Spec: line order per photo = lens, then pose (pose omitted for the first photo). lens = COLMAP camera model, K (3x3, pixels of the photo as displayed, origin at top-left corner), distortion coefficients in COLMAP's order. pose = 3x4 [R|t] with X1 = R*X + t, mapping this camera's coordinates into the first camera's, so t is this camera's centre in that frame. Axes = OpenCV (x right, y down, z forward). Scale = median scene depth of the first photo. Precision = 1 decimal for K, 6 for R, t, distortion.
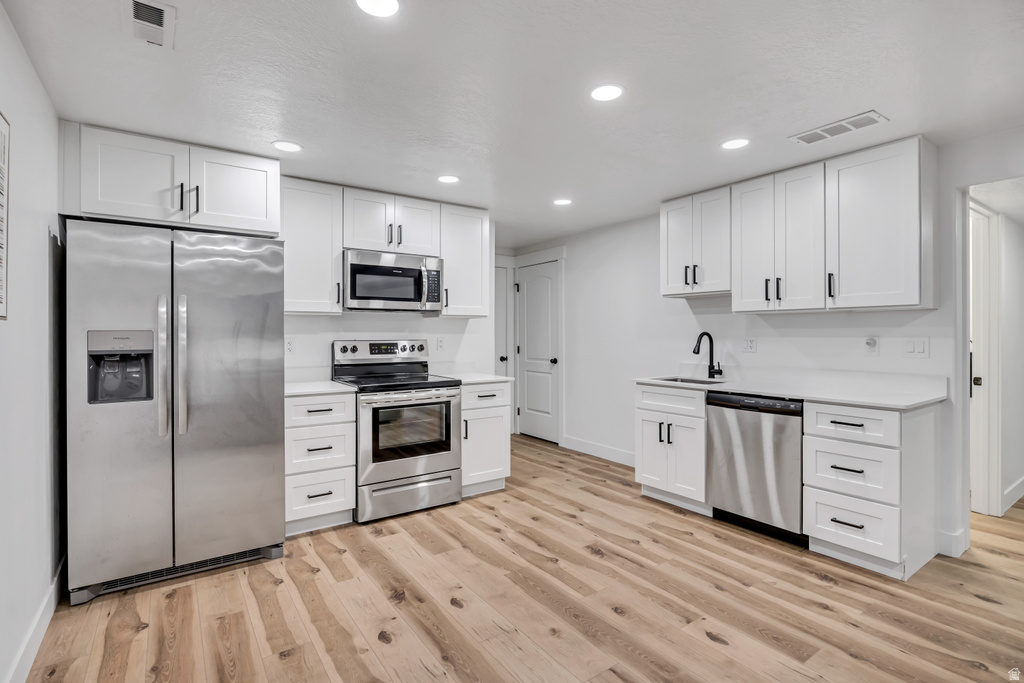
lens RADIAL K [[460.8, 0, 512.7], [0, 460.8, 334.7], [0, 0, 1]] dist [-0.000723, 0.000928]
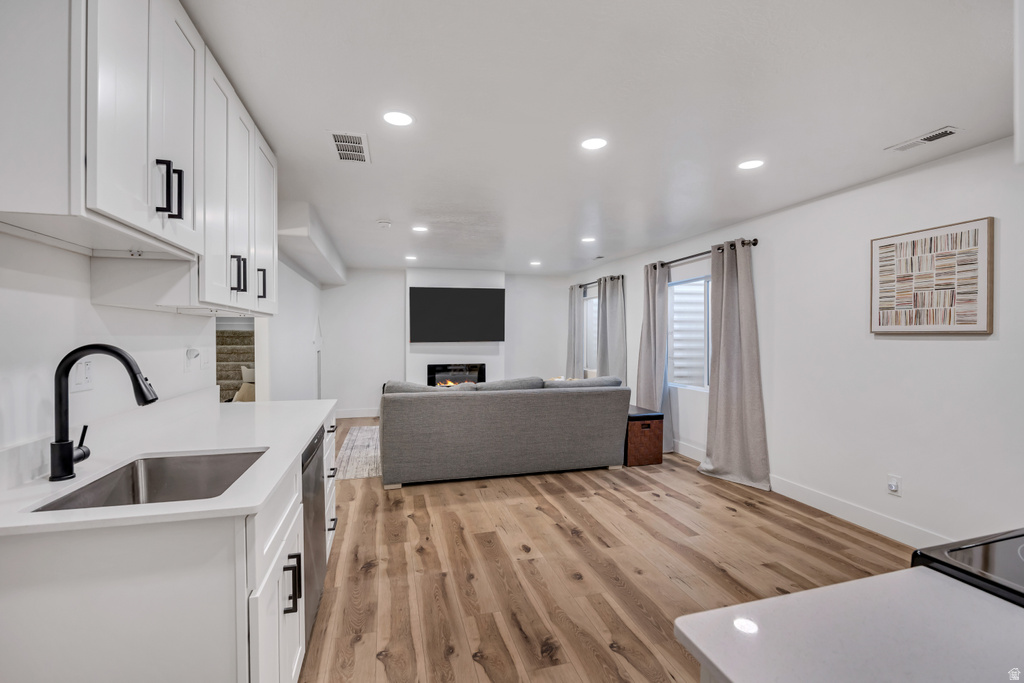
lens RADIAL K [[460.8, 0, 512.7], [0, 460.8, 334.7], [0, 0, 1]] dist [-0.000723, 0.000928]
pose [[-0.946442, 0.000952, 0.322873, 0.006399], [0.000021, 0.999996, -0.002890, -0.014700], [-0.322874, -0.002728, -0.946438, 1.946352]]
